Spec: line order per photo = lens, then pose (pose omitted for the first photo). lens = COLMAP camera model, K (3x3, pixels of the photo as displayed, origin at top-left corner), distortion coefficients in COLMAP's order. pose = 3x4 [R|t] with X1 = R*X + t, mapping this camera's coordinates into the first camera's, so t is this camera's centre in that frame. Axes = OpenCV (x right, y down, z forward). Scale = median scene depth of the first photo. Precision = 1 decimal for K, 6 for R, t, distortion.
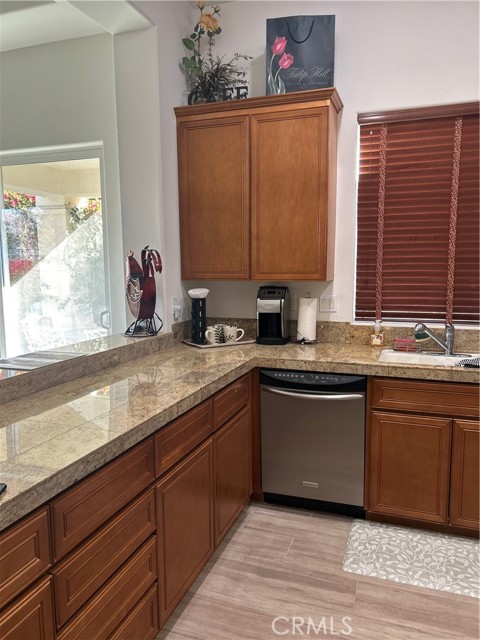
lens RADIAL K [[488.7, 0, 237.4], [0, 488.7, 333.0], [0, 0, 1]] dist [0.063710, -0.061650]
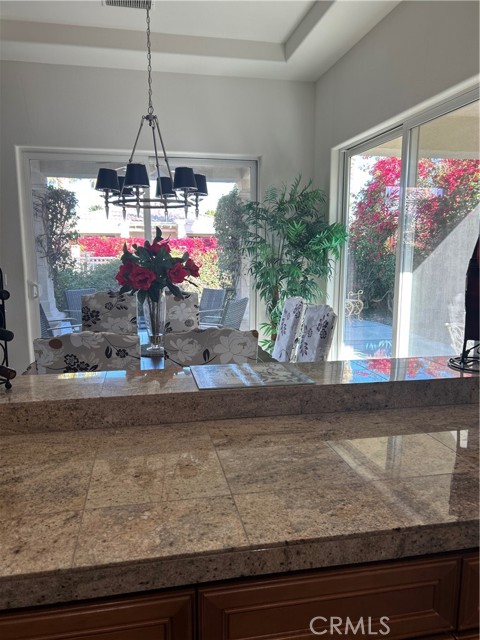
lens RADIAL K [[488.7, 0, 237.4], [0, 488.7, 333.0], [0, 0, 1]] dist [0.063710, -0.061650]
pose [[0.513084, 0.150645, -0.845015, 0.205468], [-0.120764, 0.987355, 0.102694, -0.088410], [0.849801, 0.049357, 0.524788, 0.691181]]
